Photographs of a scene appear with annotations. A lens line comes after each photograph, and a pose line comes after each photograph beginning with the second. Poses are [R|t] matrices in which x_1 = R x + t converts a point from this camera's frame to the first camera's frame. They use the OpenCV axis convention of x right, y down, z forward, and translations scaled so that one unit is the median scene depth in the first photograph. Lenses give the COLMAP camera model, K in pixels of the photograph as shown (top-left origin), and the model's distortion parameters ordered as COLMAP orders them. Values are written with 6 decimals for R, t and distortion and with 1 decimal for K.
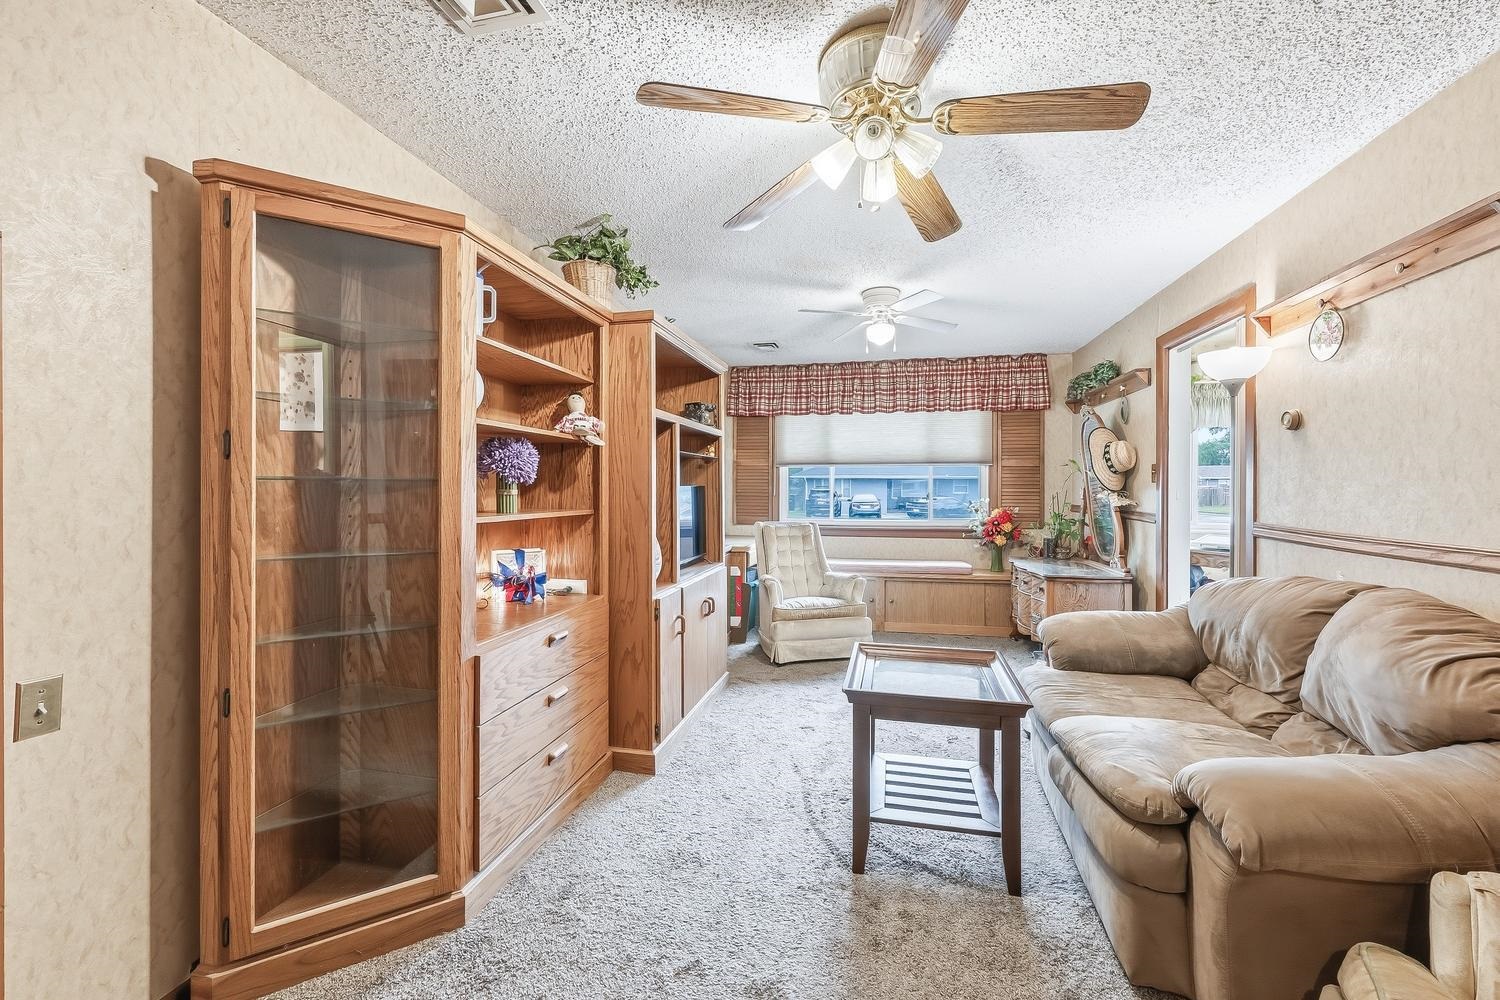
lens RADIAL K [[604.8, 0, 726.3], [0, 604.8, 487.3], [0, 0, 1]] dist [-0.000582, -0.000342]
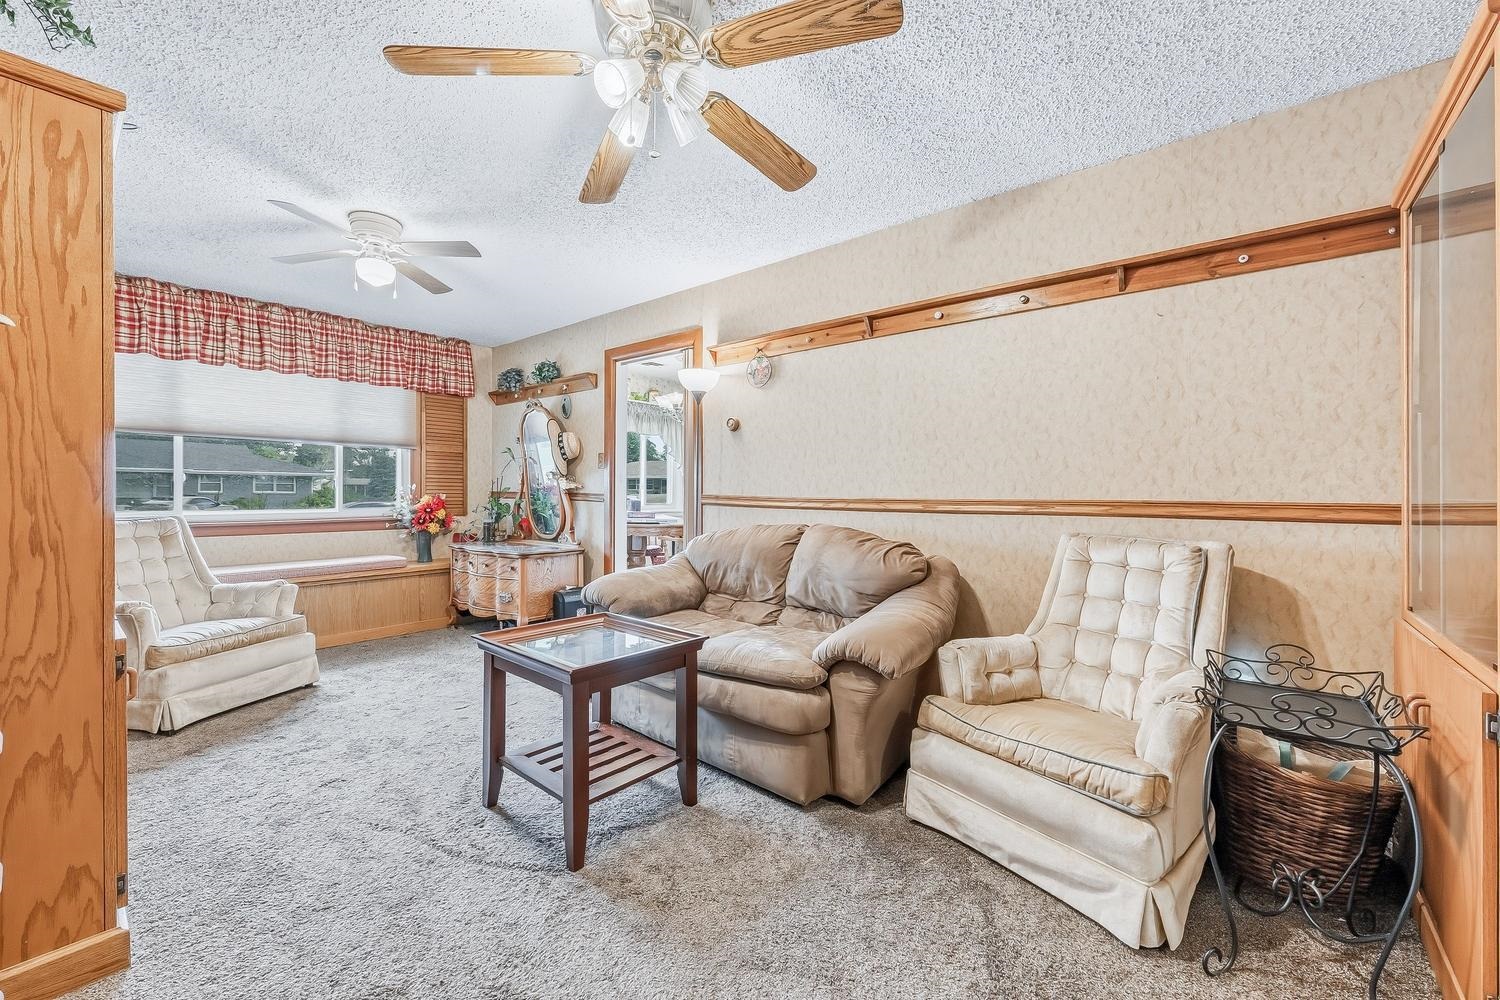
lens RADIAL K [[604.8, 0, 740.4], [0, 604.8, 494.3], [0, 0, 1]] dist [-0.000582, -0.000342]
pose [[0.444655, 0.001090, 0.895701, -0.237928], [-0.009959, 0.999943, 0.003728, 0.033844], [-0.895647, -0.010578, 0.444640, 0.187537]]
